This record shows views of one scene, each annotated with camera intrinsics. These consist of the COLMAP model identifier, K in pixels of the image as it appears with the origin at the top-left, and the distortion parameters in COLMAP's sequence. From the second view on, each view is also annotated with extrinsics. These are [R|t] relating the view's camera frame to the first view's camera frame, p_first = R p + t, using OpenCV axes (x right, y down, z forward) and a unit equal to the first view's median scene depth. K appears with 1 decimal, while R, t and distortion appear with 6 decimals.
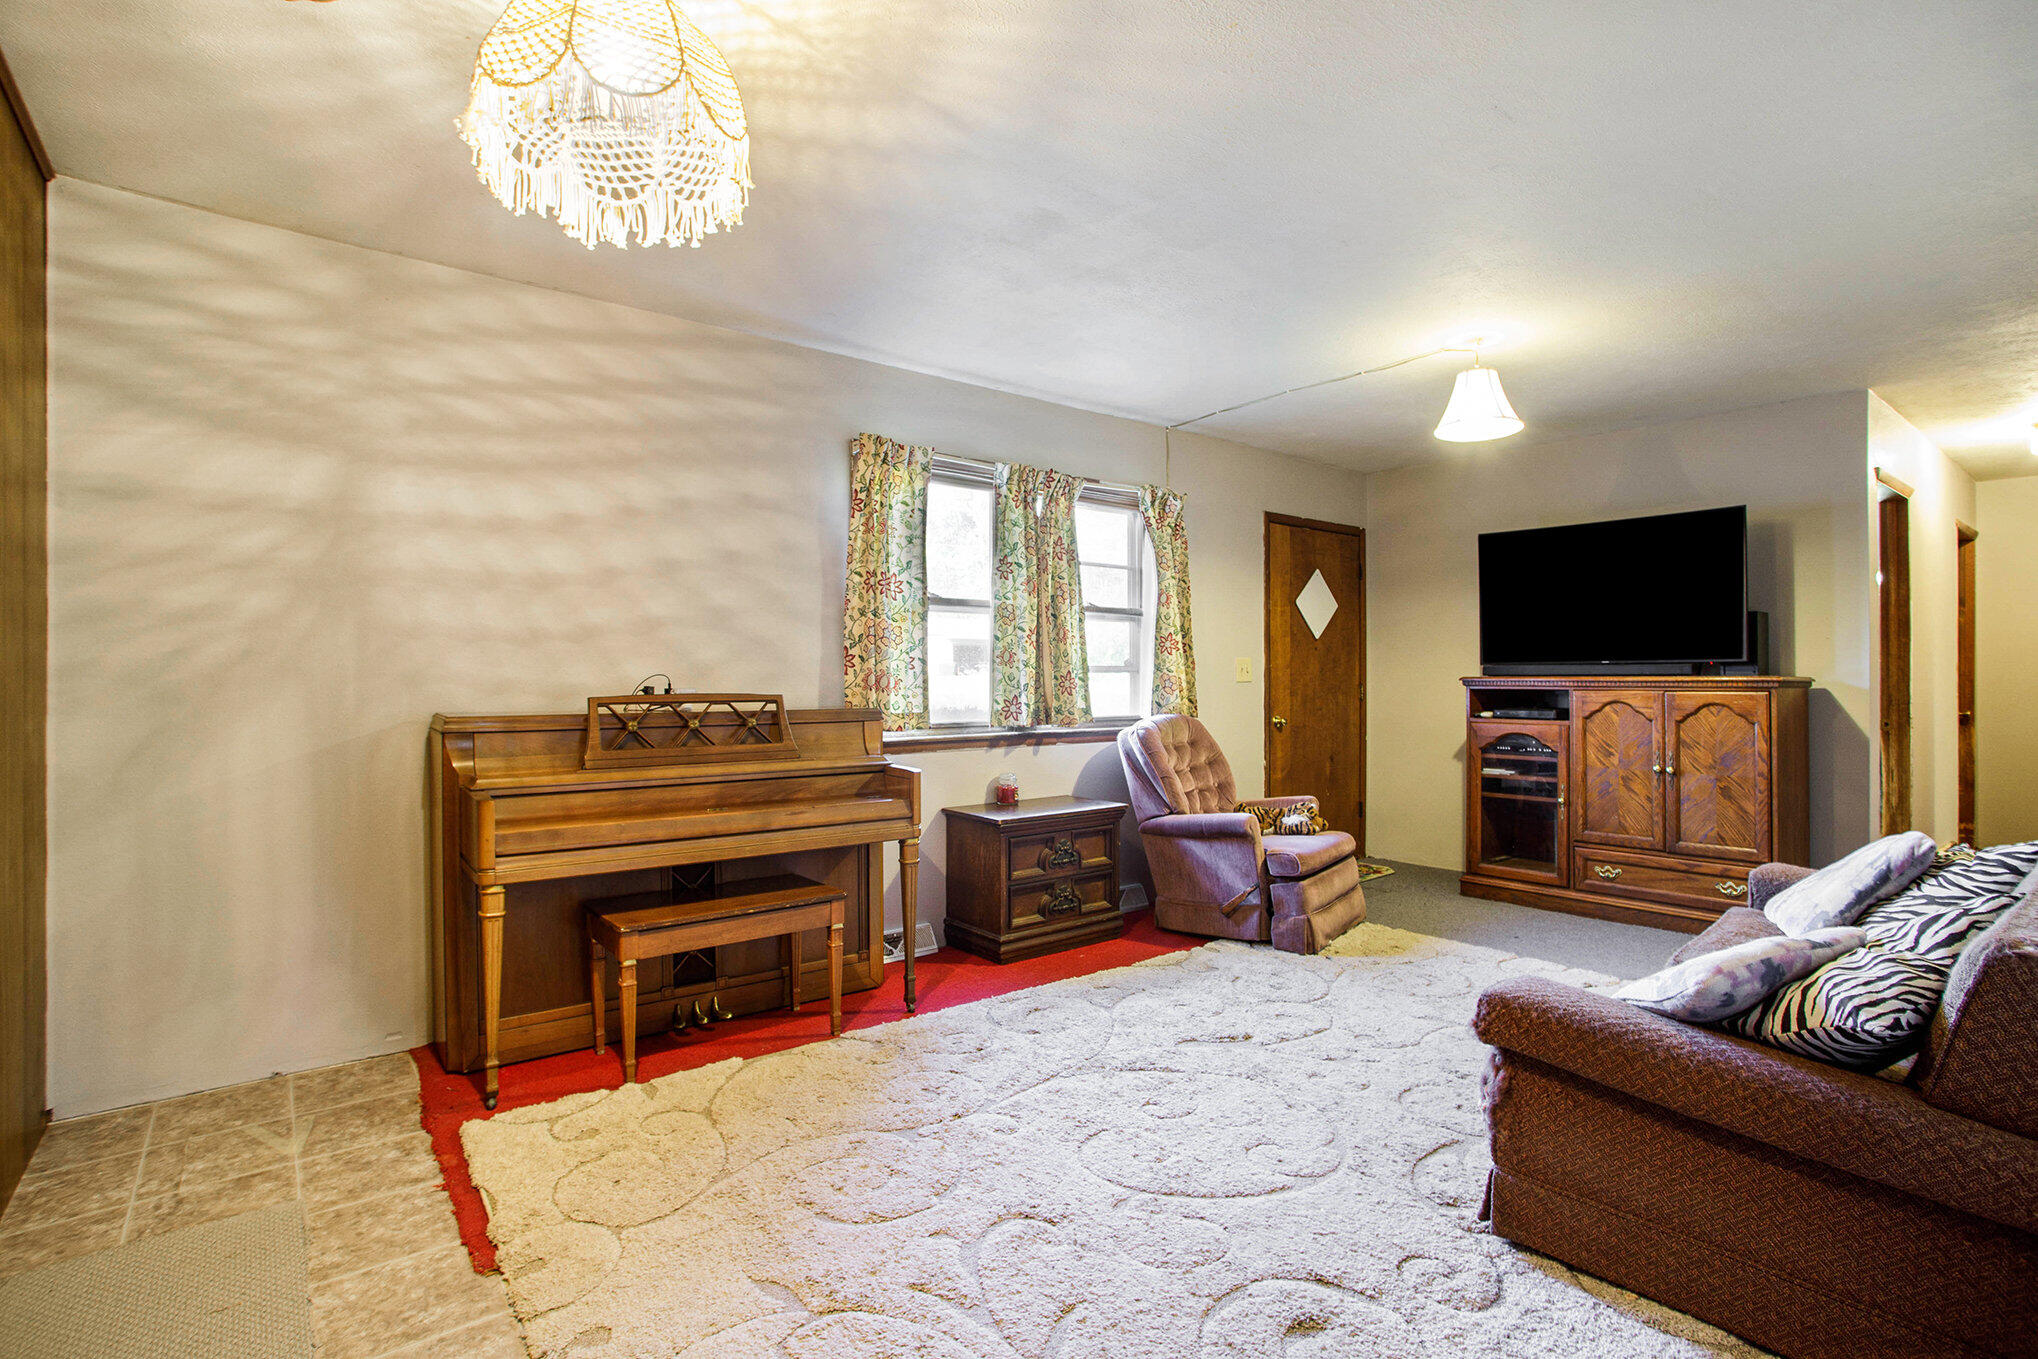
lens RADIAL K [[1010.0, 0, 1019.0], [0, 1010.0, 679.5], [0, 0, 1]] dist [-0.093772, 0.038874]
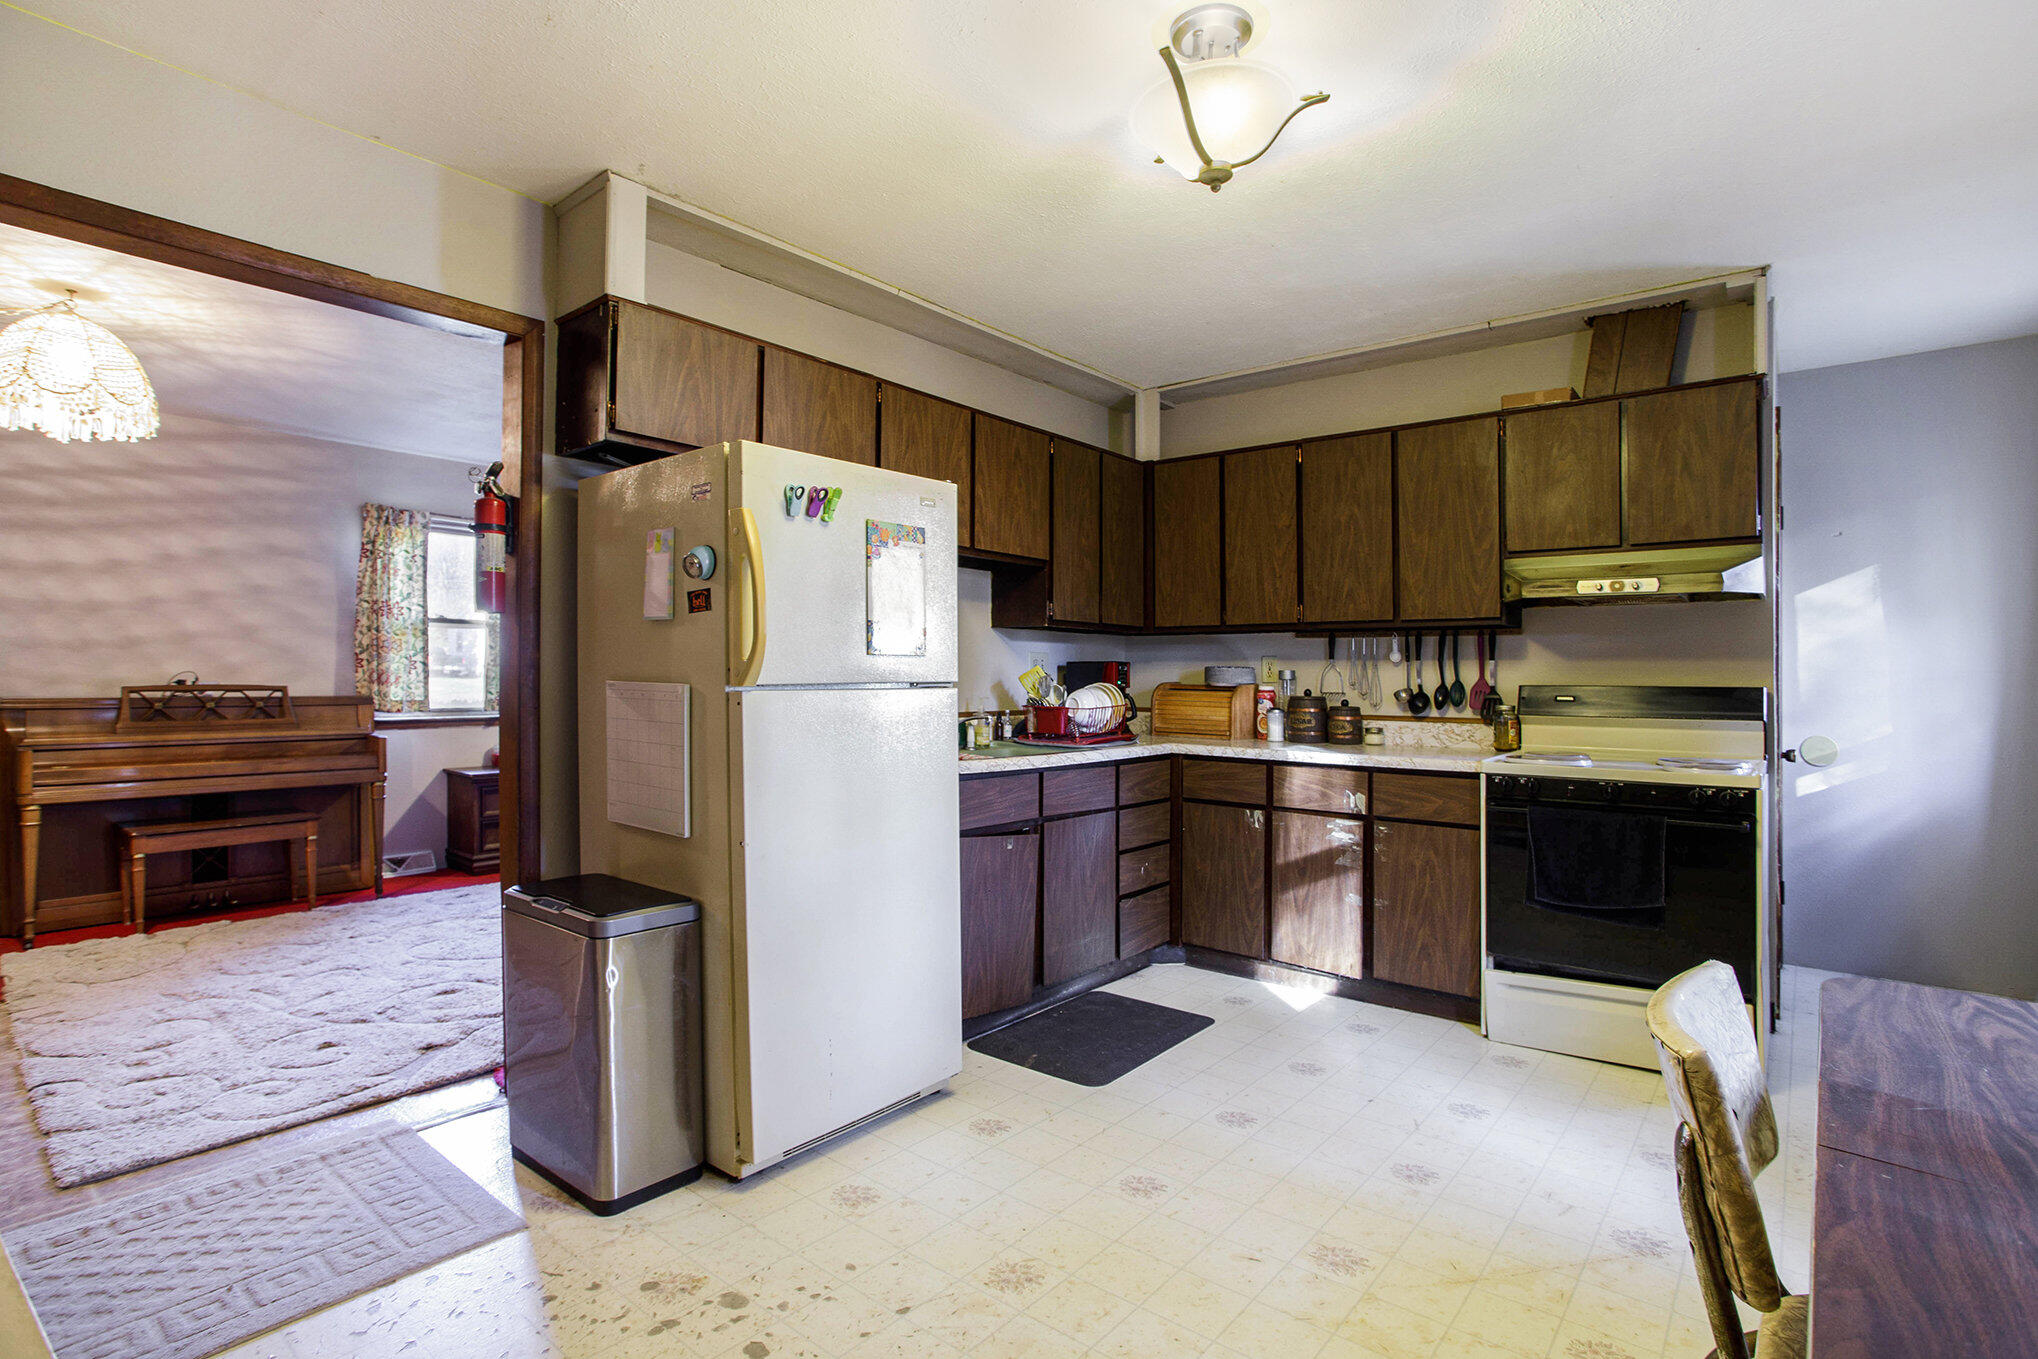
lens RADIAL K [[984.9, 0, 991.4], [0, 984.9, 679.6], [0, 0, 1]] dist [-0.064415, 0.020917]
pose [[0.975724, 0.006031, 0.218923, 0.461002], [-0.005892, 0.999982, -0.001288, 0.001539], [-0.218926, -0.000033, 0.975741, -0.585909]]
